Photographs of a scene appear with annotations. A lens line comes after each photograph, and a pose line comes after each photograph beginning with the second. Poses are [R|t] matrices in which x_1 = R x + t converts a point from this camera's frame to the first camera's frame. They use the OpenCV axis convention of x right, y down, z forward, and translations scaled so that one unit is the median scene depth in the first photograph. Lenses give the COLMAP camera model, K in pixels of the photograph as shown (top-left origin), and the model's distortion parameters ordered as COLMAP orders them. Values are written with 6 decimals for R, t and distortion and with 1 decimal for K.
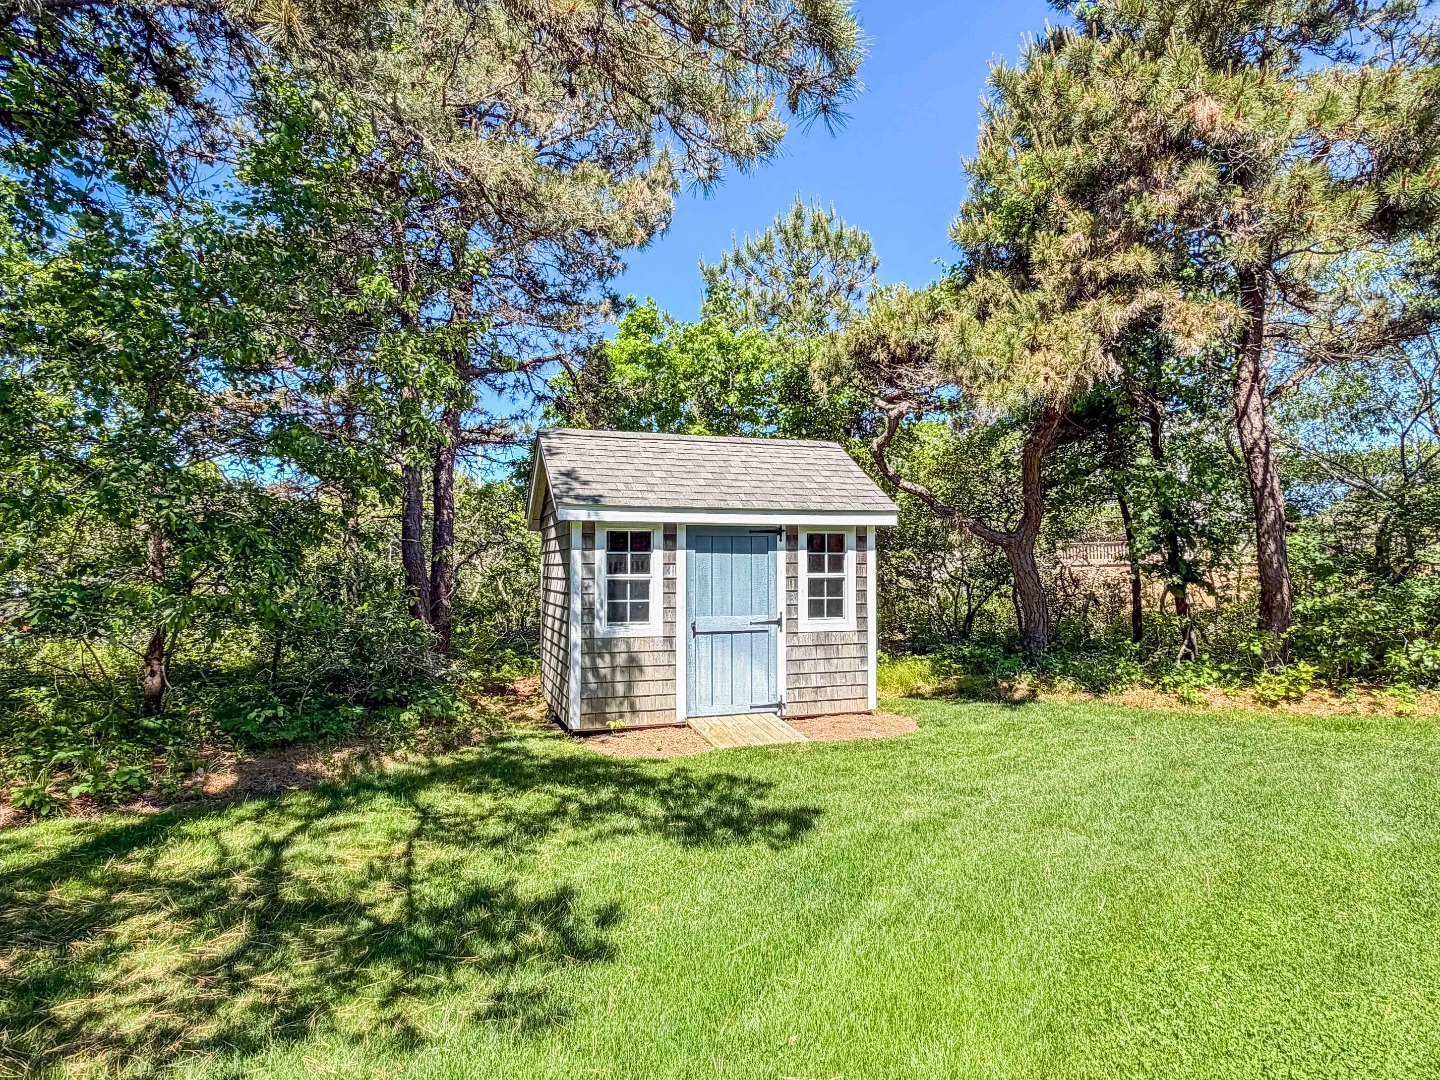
lens RADIAL K [[832.7, 0, 716.3], [0, 832.7, 541.7], [0, 0, 1]] dist [-0.008108, -0.001103]
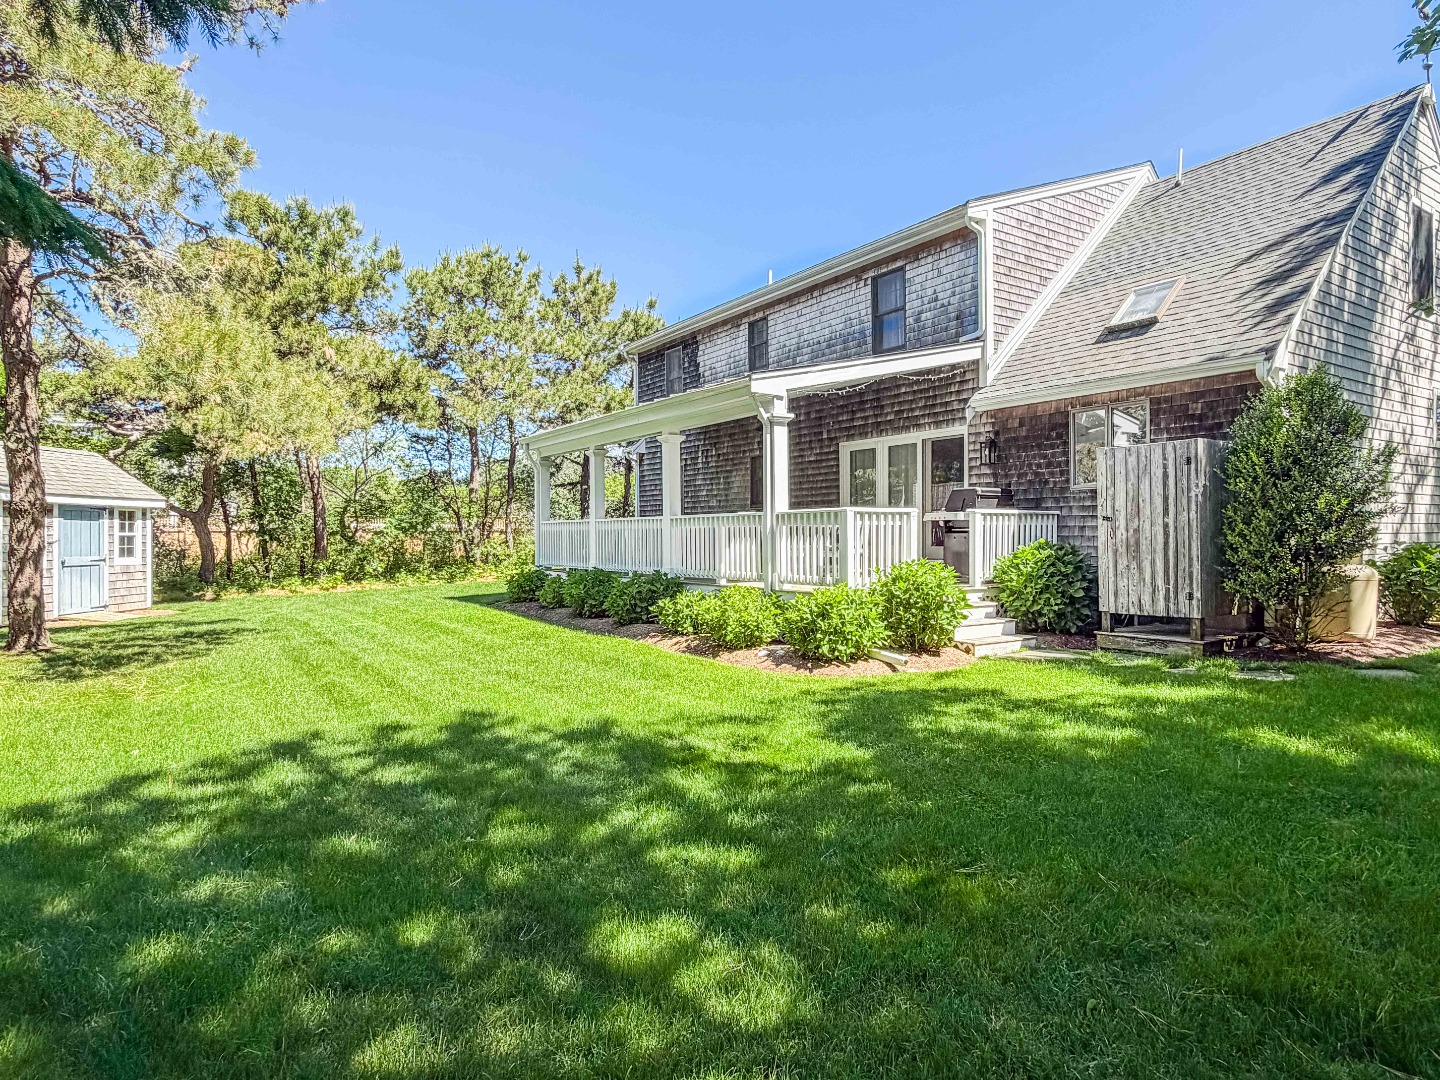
lens RADIAL K [[832.7, 0, 718.0], [0, 832.7, 536.5], [0, 0, 1]] dist [-0.008108, -0.001103]
pose [[0.365470, -0.002829, 0.930819, -1.244933], [-0.014962, 0.999848, 0.008914, 0.012927], [-0.930703, -0.017185, 0.365372, -0.983339]]
